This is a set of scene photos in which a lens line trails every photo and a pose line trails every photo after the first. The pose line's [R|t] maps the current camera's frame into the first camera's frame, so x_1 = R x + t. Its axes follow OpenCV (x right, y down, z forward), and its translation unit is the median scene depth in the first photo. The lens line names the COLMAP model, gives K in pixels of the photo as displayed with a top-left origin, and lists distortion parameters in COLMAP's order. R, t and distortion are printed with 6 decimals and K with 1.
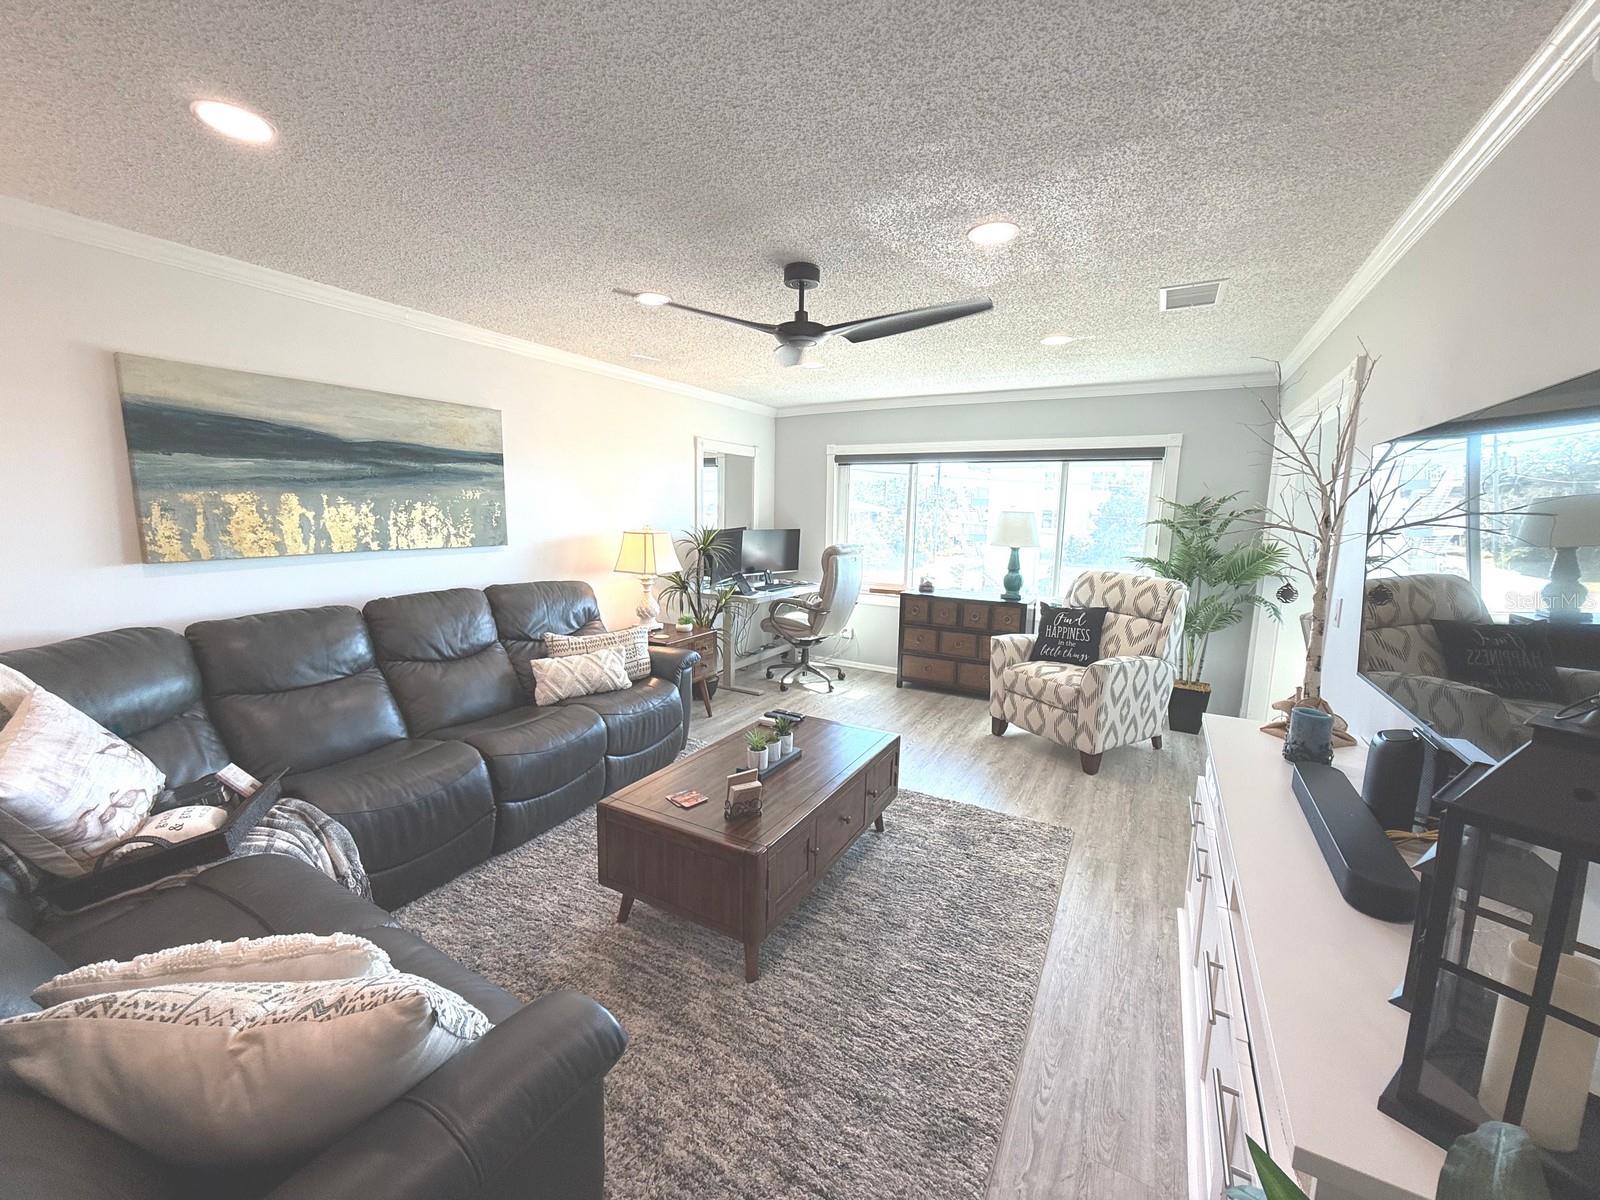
lens RADIAL K [[635.9, 0, 803.1], [0, 635.9, 596.9], [0, 0, 1]] dist [-0.002210, 0.000261]
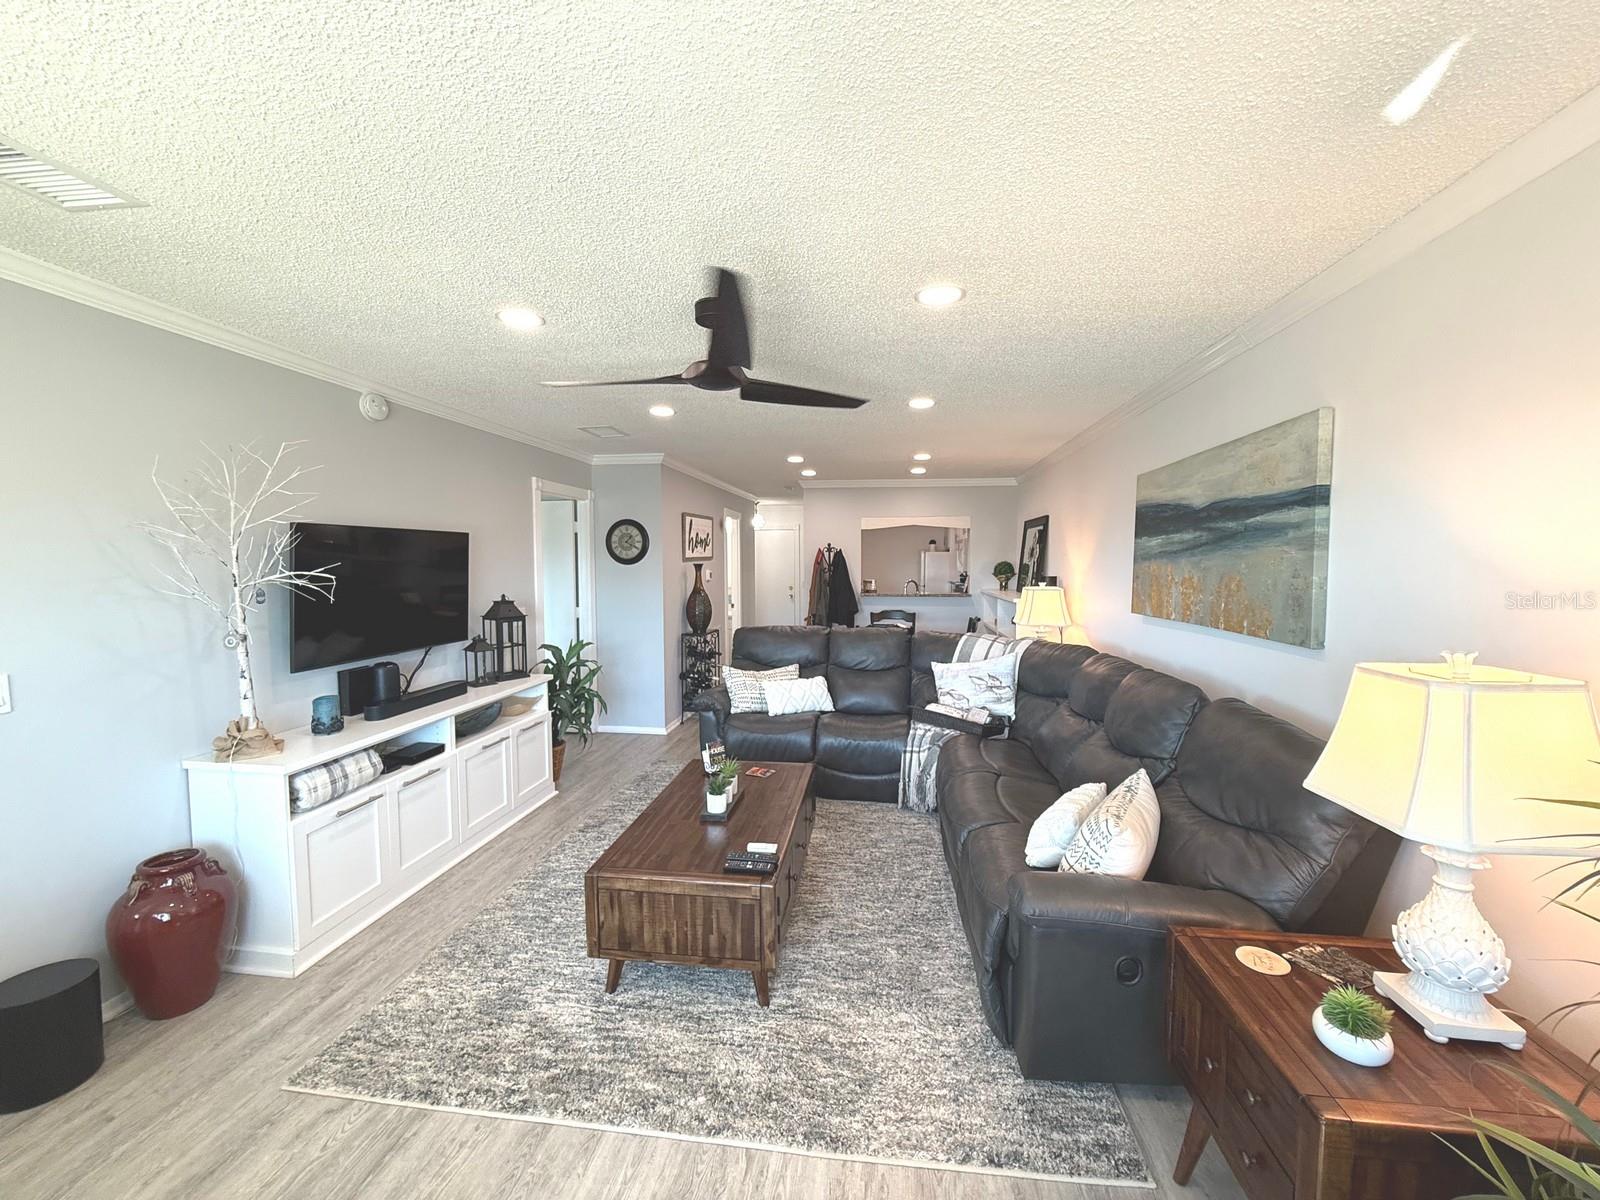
lens RADIAL K [[635.9, 0, 803.7], [0, 635.9, 597.3], [0, 0, 1]] dist [-0.002210, 0.000261]
pose [[-0.930857, 0.003124, -0.365371, 0.139205], [-0.067156, 0.981466, 0.179483, -0.188561], [0.359160, 0.191610, -0.913395, 1.293364]]
